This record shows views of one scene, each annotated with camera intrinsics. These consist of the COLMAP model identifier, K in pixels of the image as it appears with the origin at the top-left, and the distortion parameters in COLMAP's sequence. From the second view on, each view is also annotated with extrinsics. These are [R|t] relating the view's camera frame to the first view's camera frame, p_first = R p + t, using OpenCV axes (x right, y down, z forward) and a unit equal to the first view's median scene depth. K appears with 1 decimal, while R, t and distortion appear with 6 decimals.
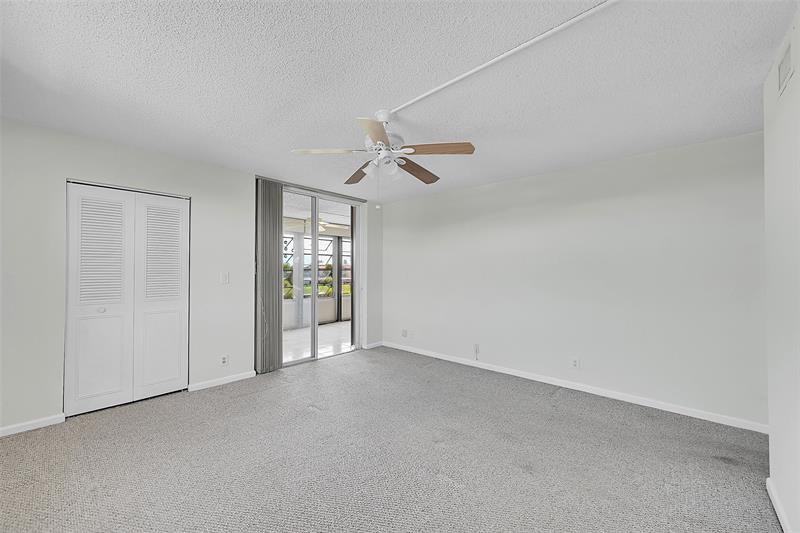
lens RADIAL K [[316.7, 0, 399.2], [0, 316.7, 266.5], [0, 0, 1]] dist [-0.000720, -0.000135]
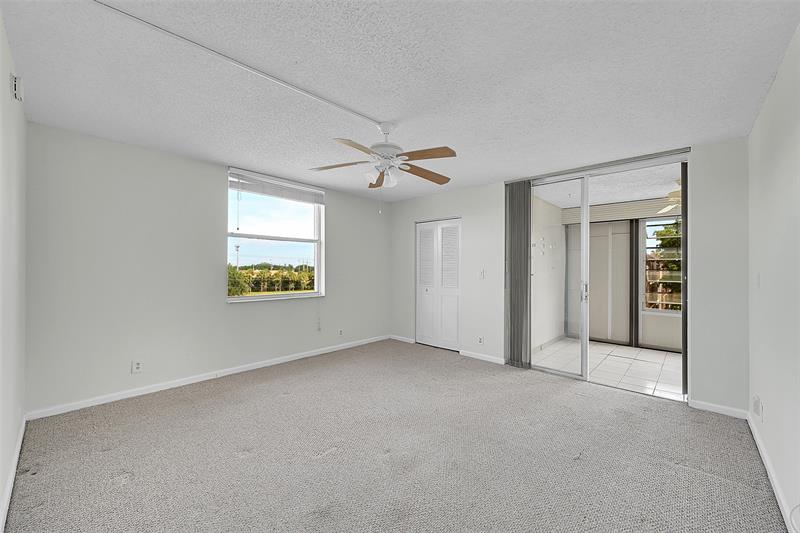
lens RADIAL K [[316.7, 0, 399.1], [0, 316.7, 268.6], [0, 0, 1]] dist [-0.000720, -0.000135]
pose [[-0.027696, -0.002903, -0.999612, 0.657750], [0.002824, 0.999992, -0.002983, 0.015700], [0.999612, -0.002906, -0.027688, 0.668486]]
